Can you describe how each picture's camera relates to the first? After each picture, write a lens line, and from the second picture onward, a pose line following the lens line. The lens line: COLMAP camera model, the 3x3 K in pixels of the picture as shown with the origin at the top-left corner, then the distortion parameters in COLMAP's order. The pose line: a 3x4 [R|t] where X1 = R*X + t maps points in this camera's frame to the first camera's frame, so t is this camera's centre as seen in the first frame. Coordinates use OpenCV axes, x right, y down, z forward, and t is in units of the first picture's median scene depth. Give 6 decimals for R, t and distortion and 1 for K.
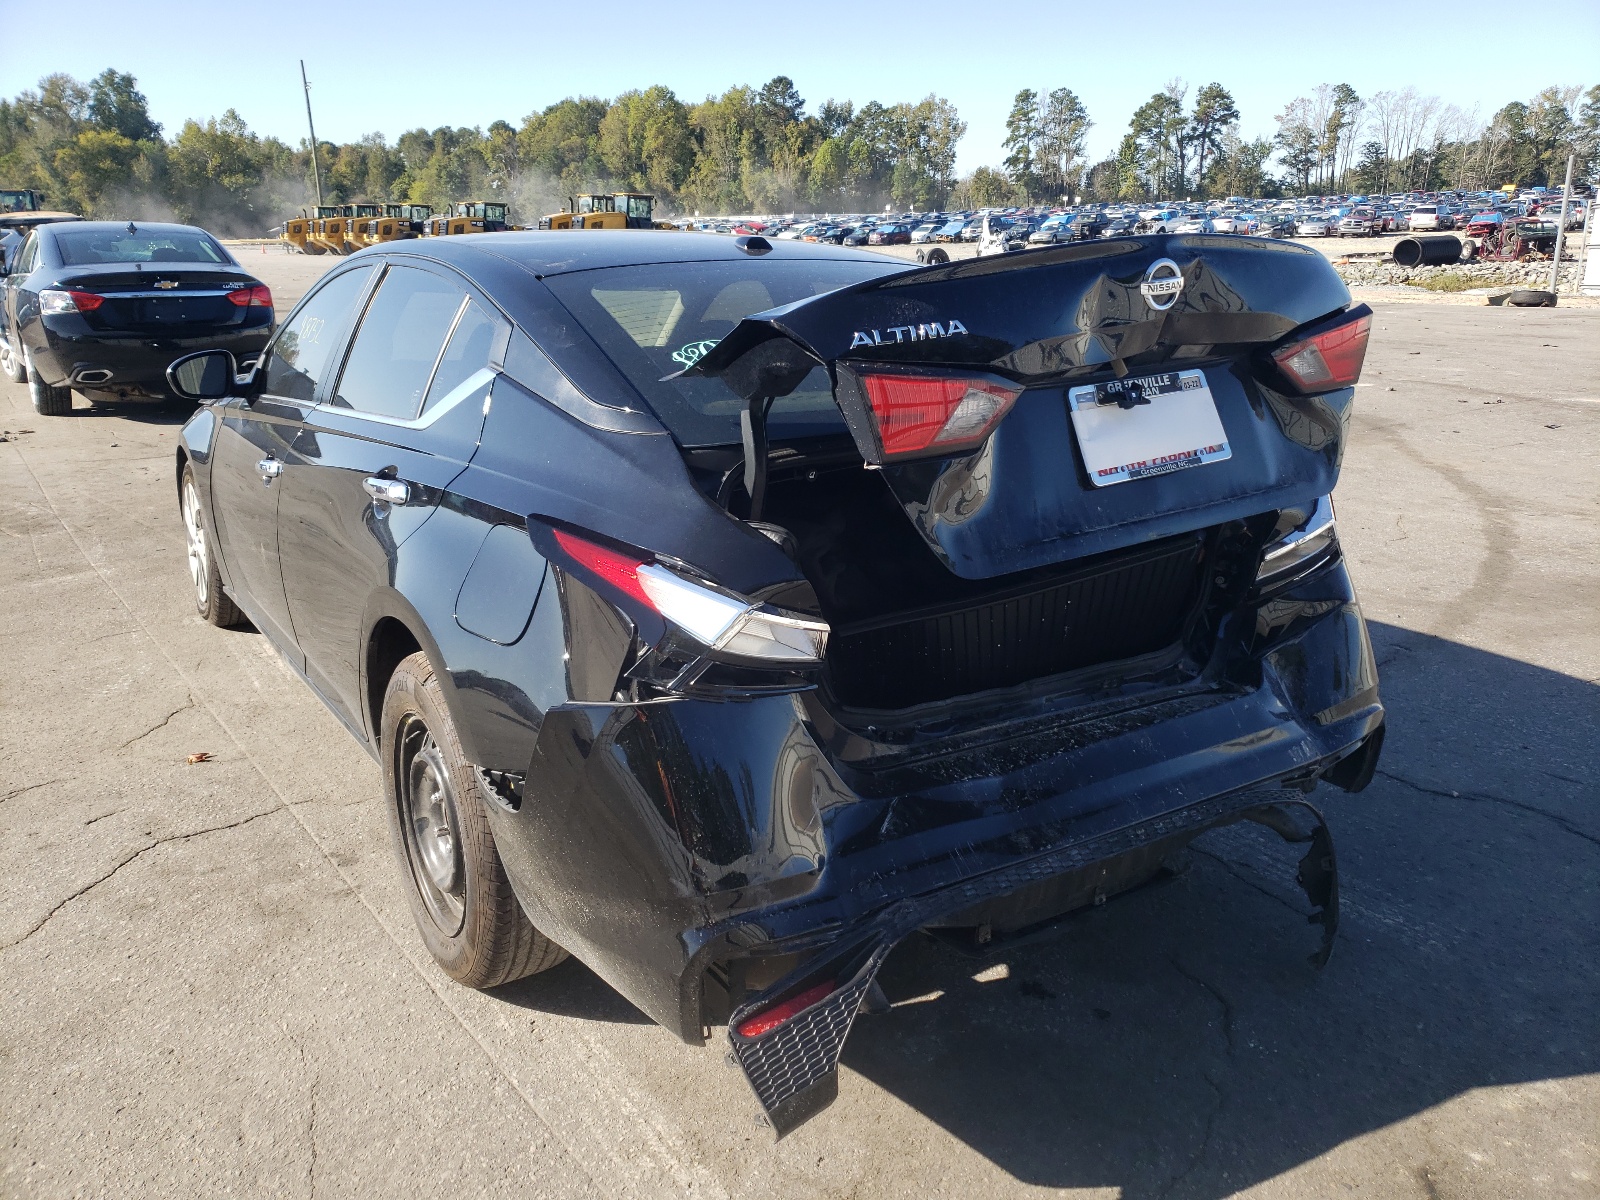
lens RADIAL K [[1281.4, 0, 800.0], [0, 1281.4, 600.0], [0, 0, 1]] dist [0.072154, -0.116120]
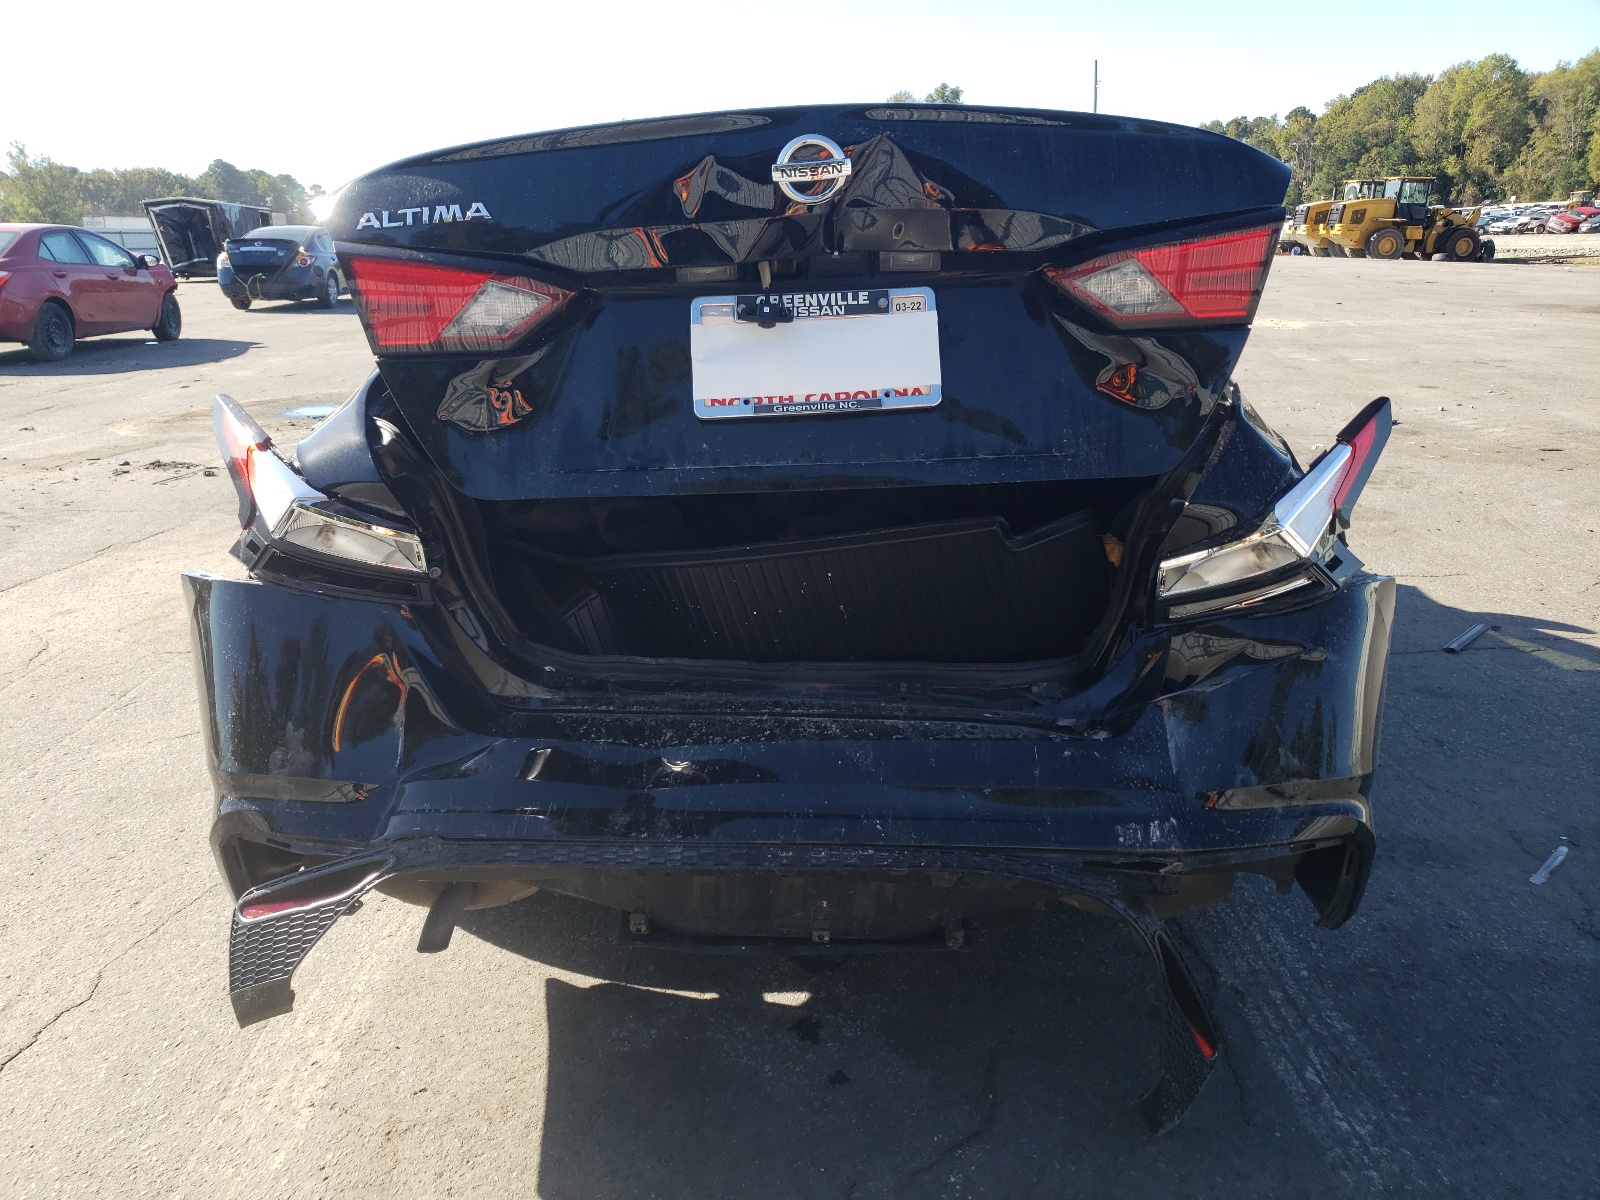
lens RADIAL K [[1267.5, 0, 801.6], [0, 1267.5, 621.9], [0, 0, 1]] dist [0.098276, -0.110249]
pose [[0.814353, 0.161366, -0.557486, 0.058409], [-0.153544, 0.986246, 0.061180, -0.001403], [0.559691, 0.035776, 0.827929, 0.027683]]
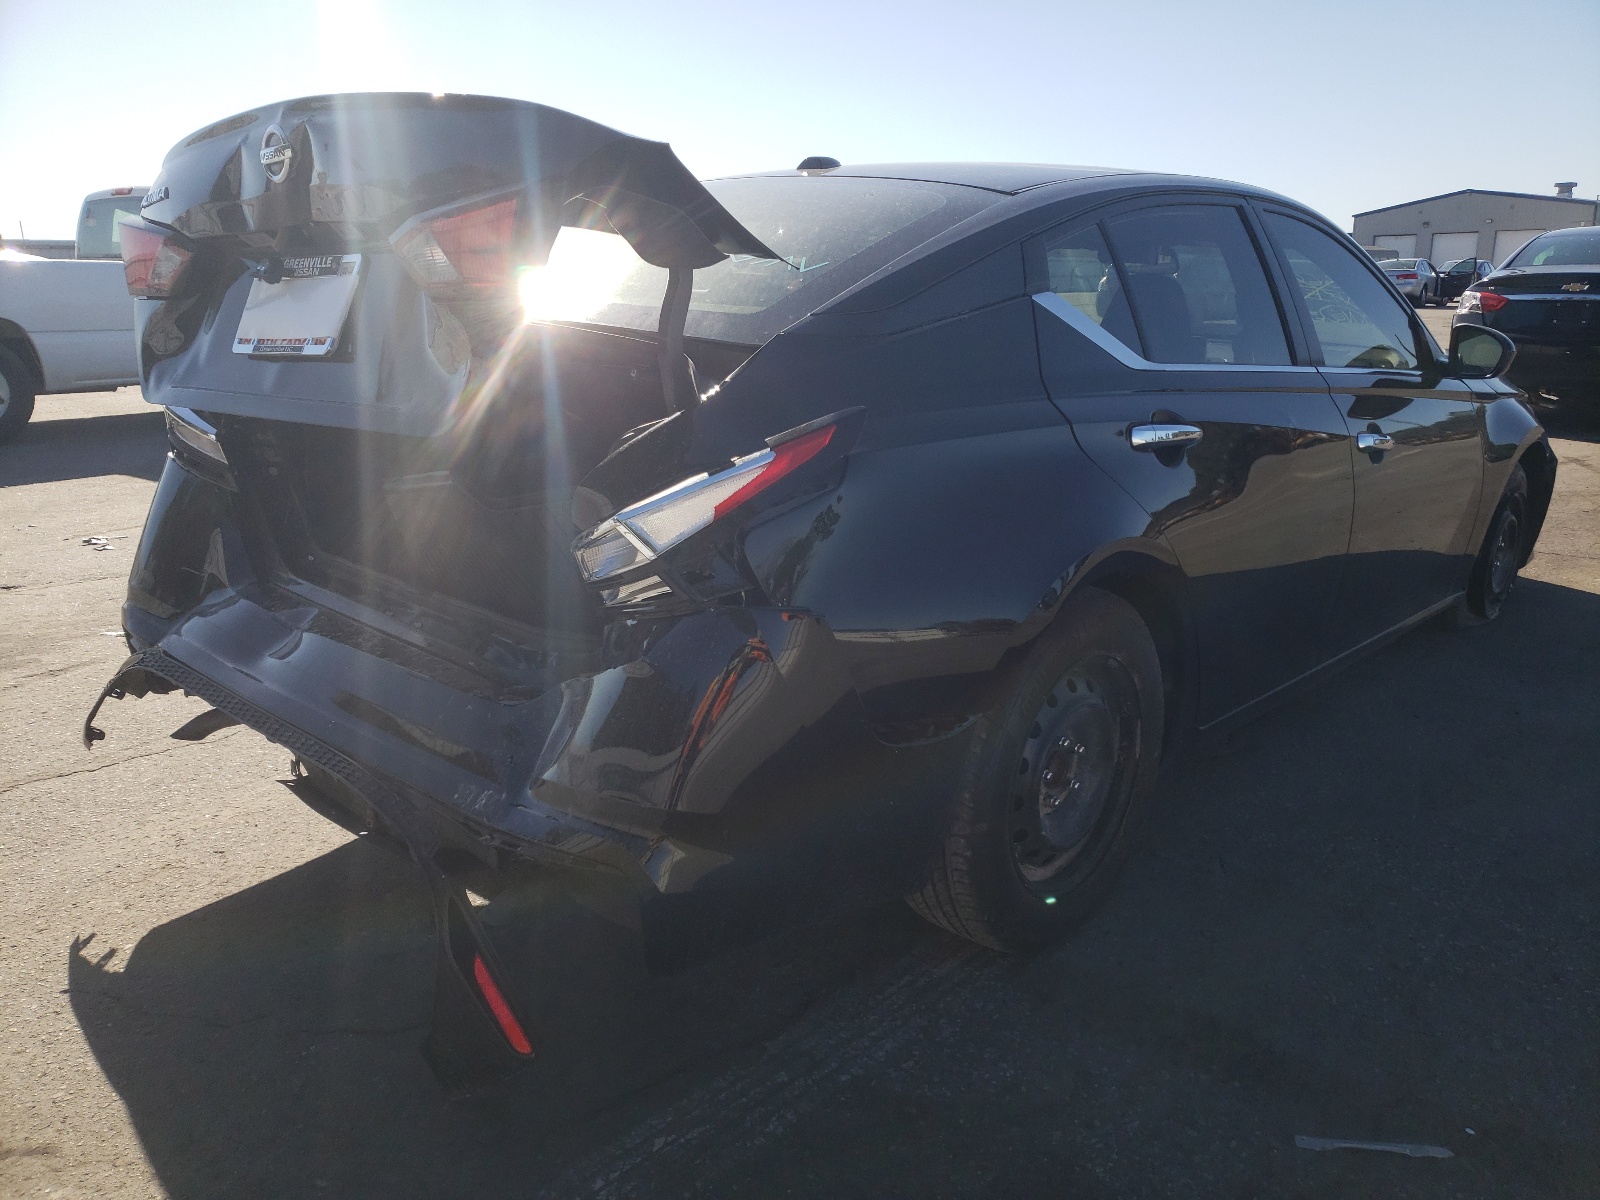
lens RADIAL K [[1281.4, 0, 800.0], [0, 1281.4, 600.0], [0, 0, 1]] dist [0.072154, -0.116120]
pose [[0.196127, 0.248368, -0.948603, 0.104578], [-0.276430, 0.942160, 0.189528, -0.017176], [0.940808, 0.225051, 0.253440, 0.092350]]
